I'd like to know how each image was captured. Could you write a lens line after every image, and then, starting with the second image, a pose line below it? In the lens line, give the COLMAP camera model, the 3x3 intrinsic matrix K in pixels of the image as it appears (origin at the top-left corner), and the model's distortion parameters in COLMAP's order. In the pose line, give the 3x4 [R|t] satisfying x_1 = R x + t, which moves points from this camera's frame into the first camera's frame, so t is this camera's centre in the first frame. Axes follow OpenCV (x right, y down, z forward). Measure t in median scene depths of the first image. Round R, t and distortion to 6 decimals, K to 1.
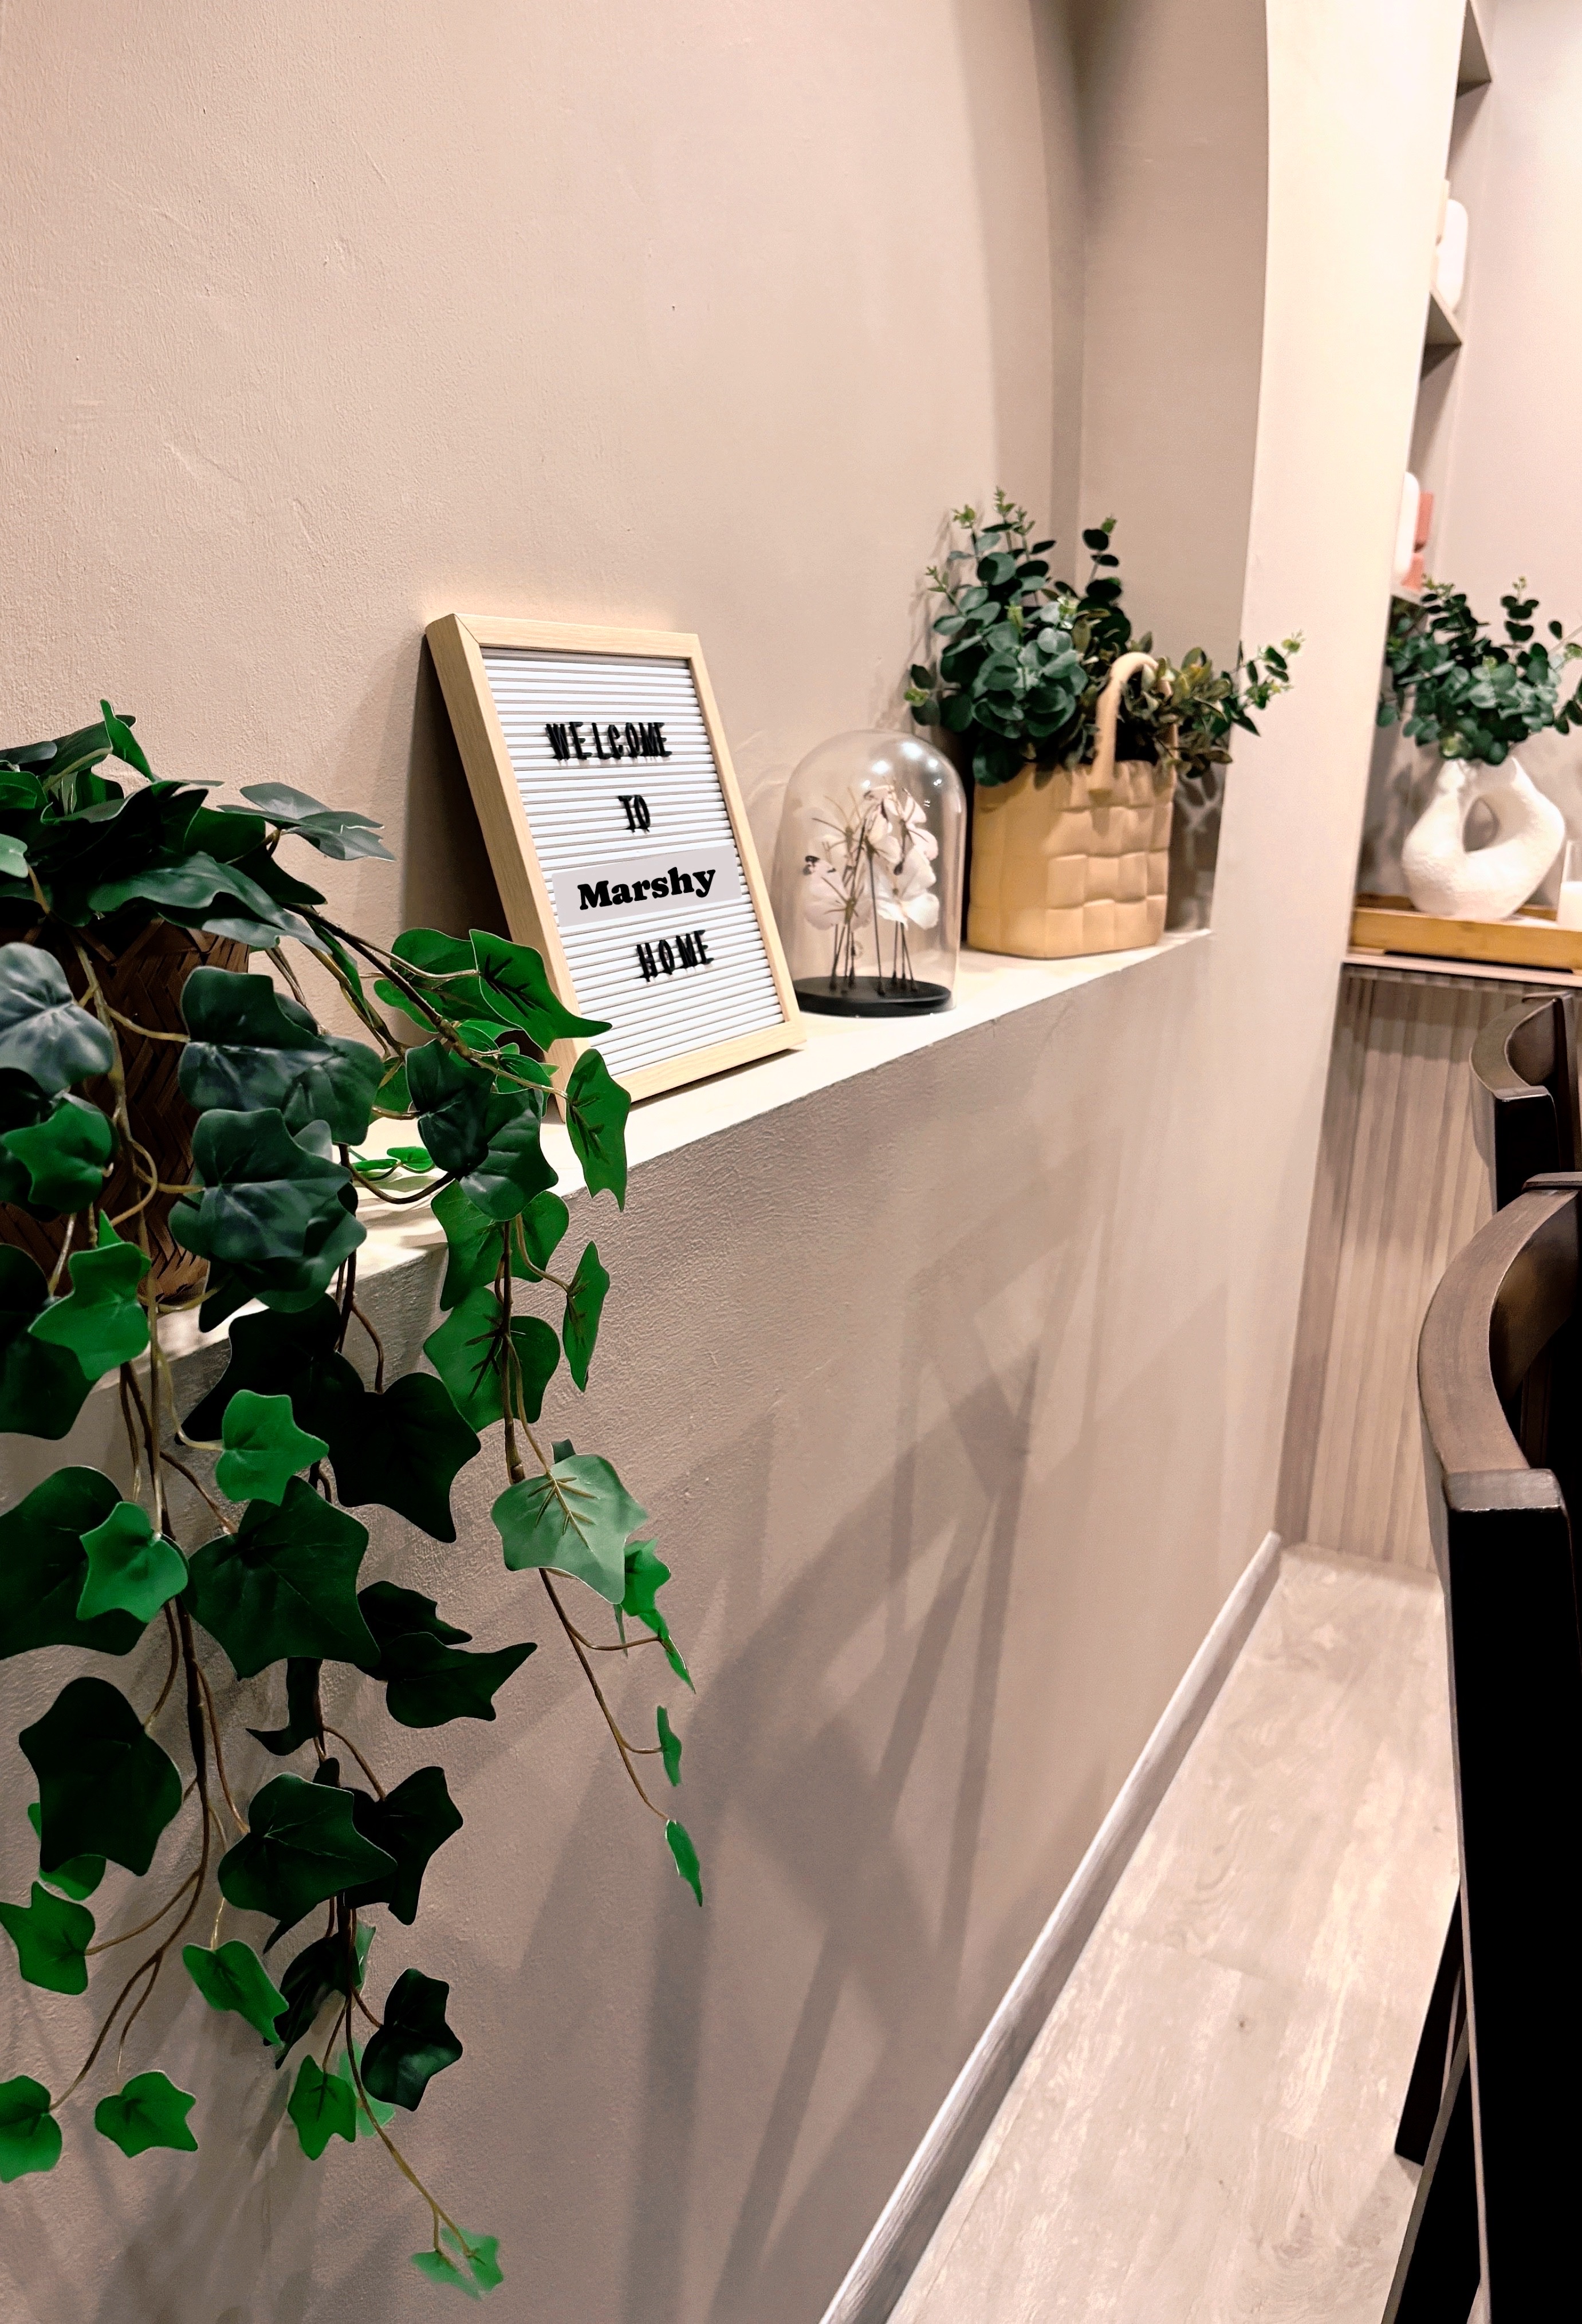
lens RADIAL K [[2068.4, 0, 791.0], [0, 2068.4, 1162.0], [0, 0, 1]] dist [-0.011699, -0.004004]
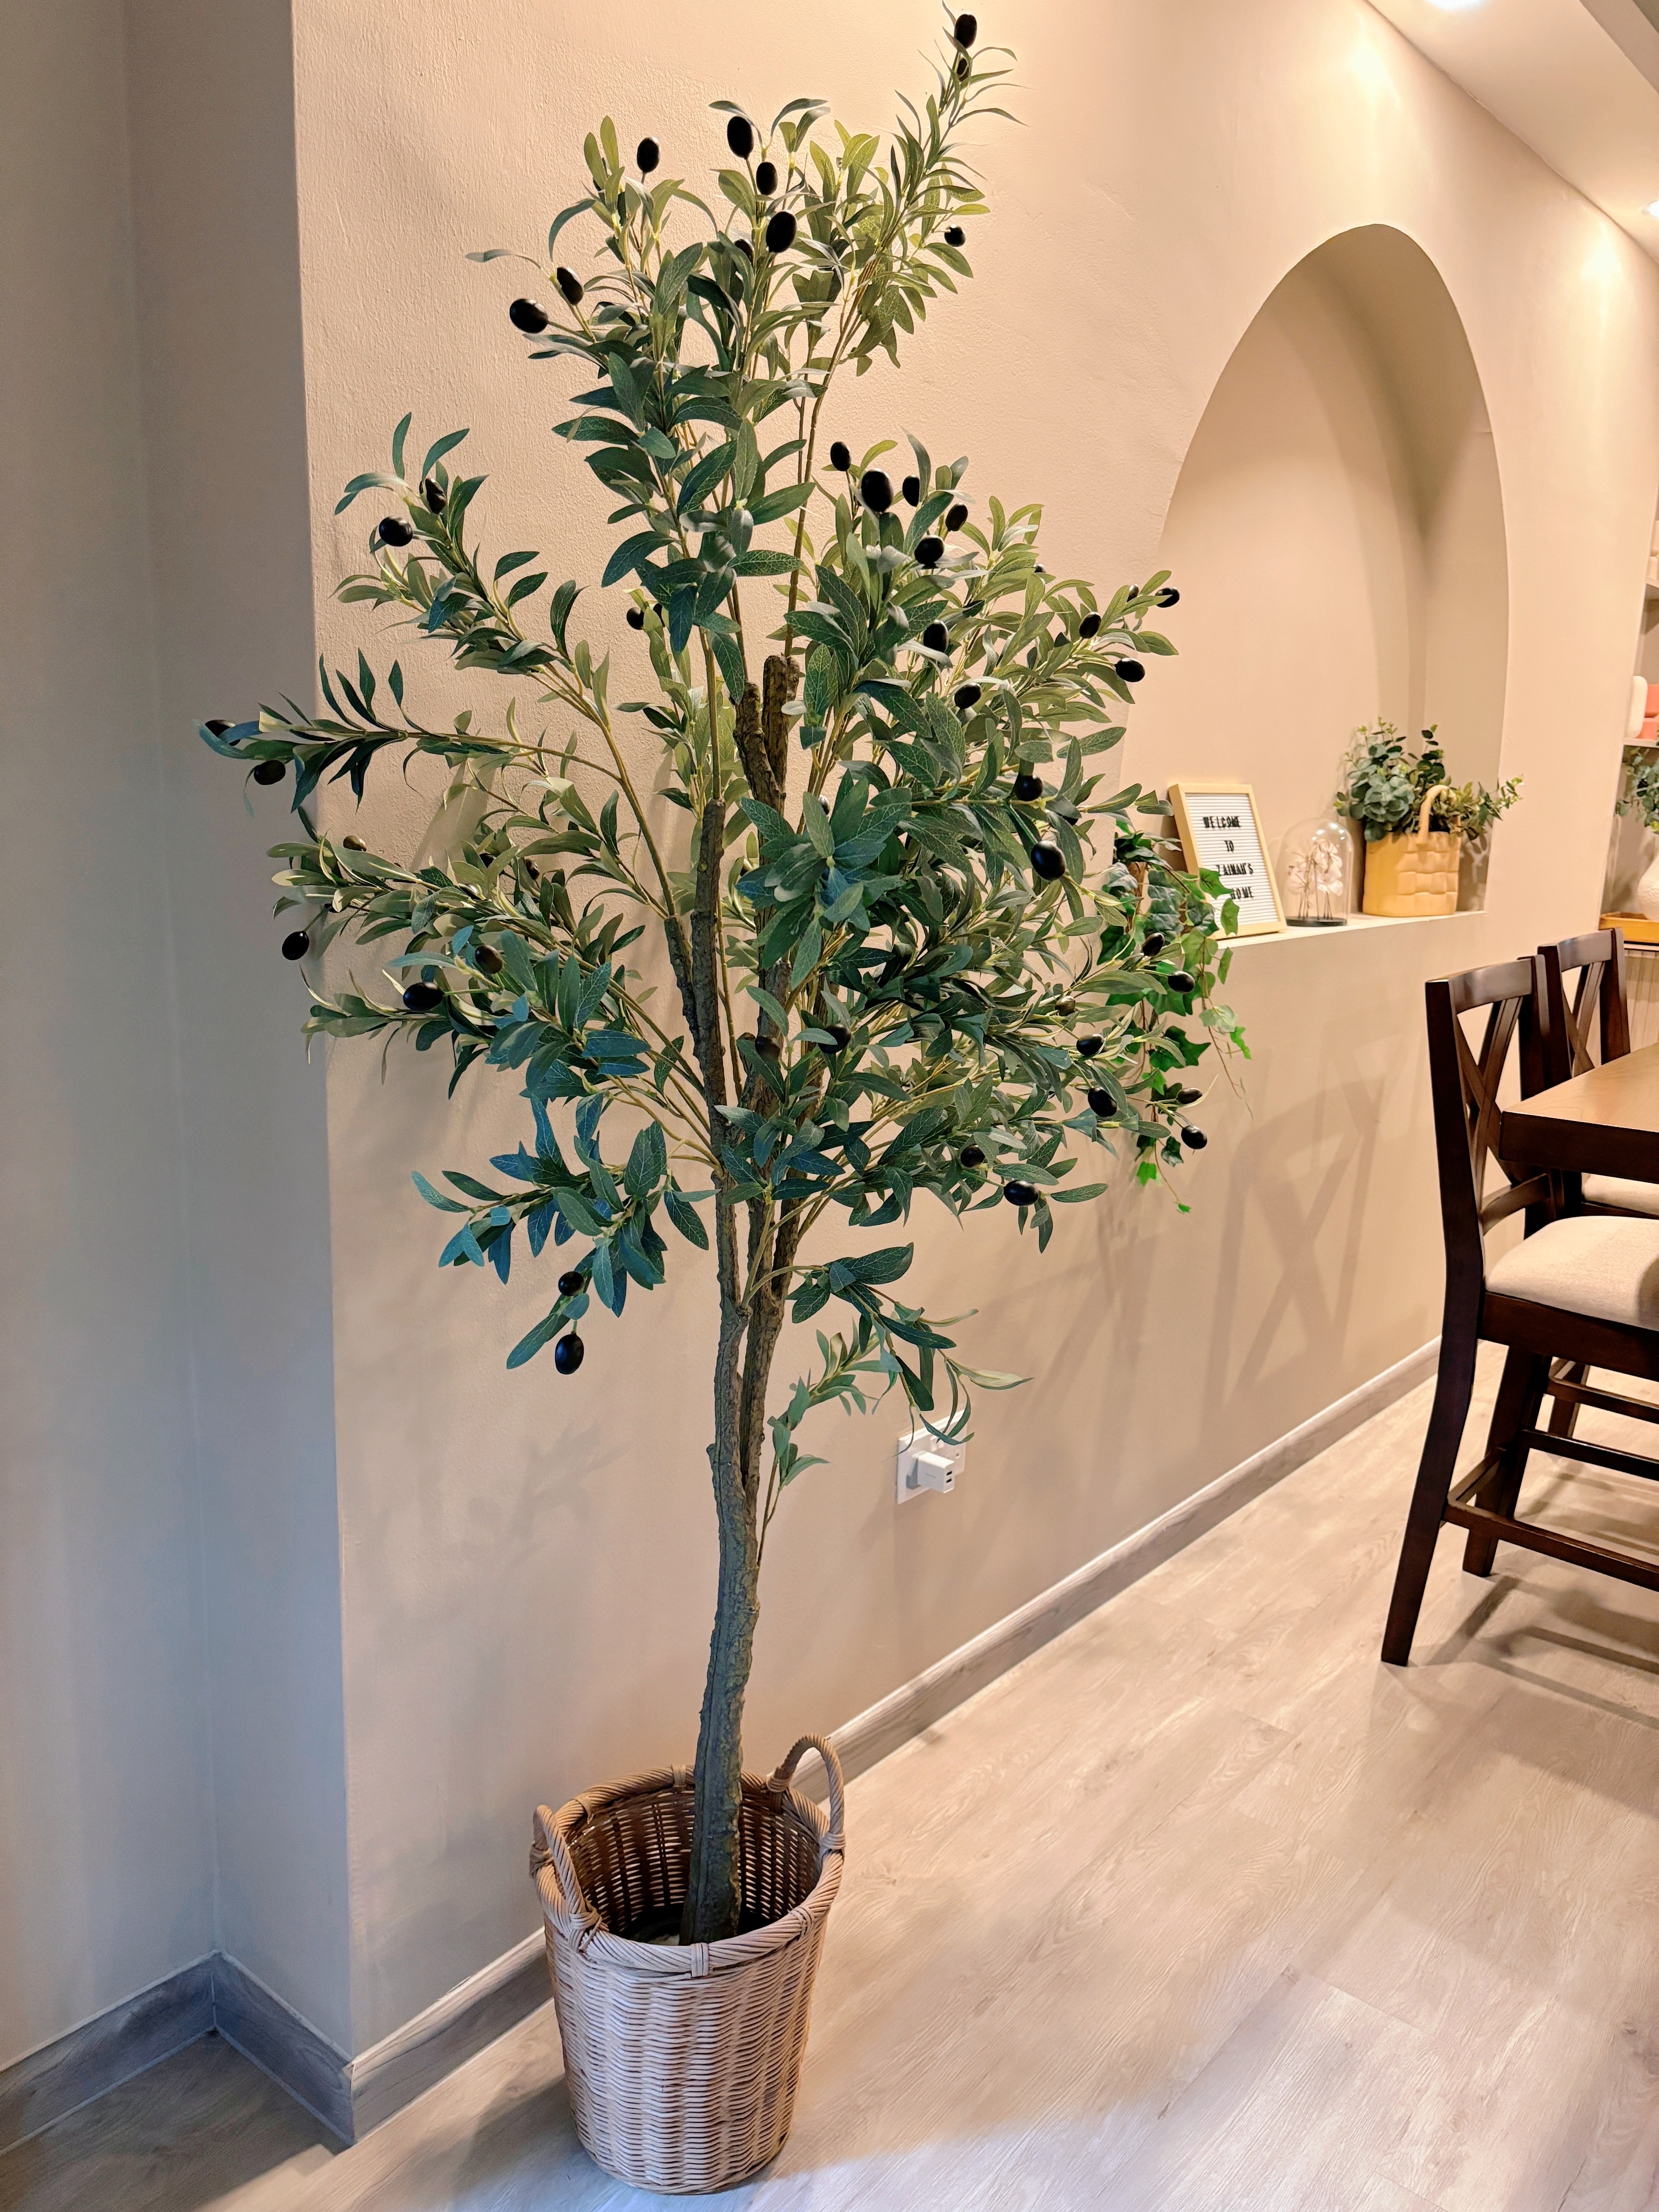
lens RADIAL K [[1787.2, 0, 829.5], [0, 1787.2, 1106.0], [0, 0, 1]] dist [-0.000540, -0.289112]
pose [[0.968475, 0.031398, -0.247126, 0.009265], [-0.043323, 0.998137, -0.042967, 0.232612], [0.245316, 0.052319, 0.968030, -1.100586]]
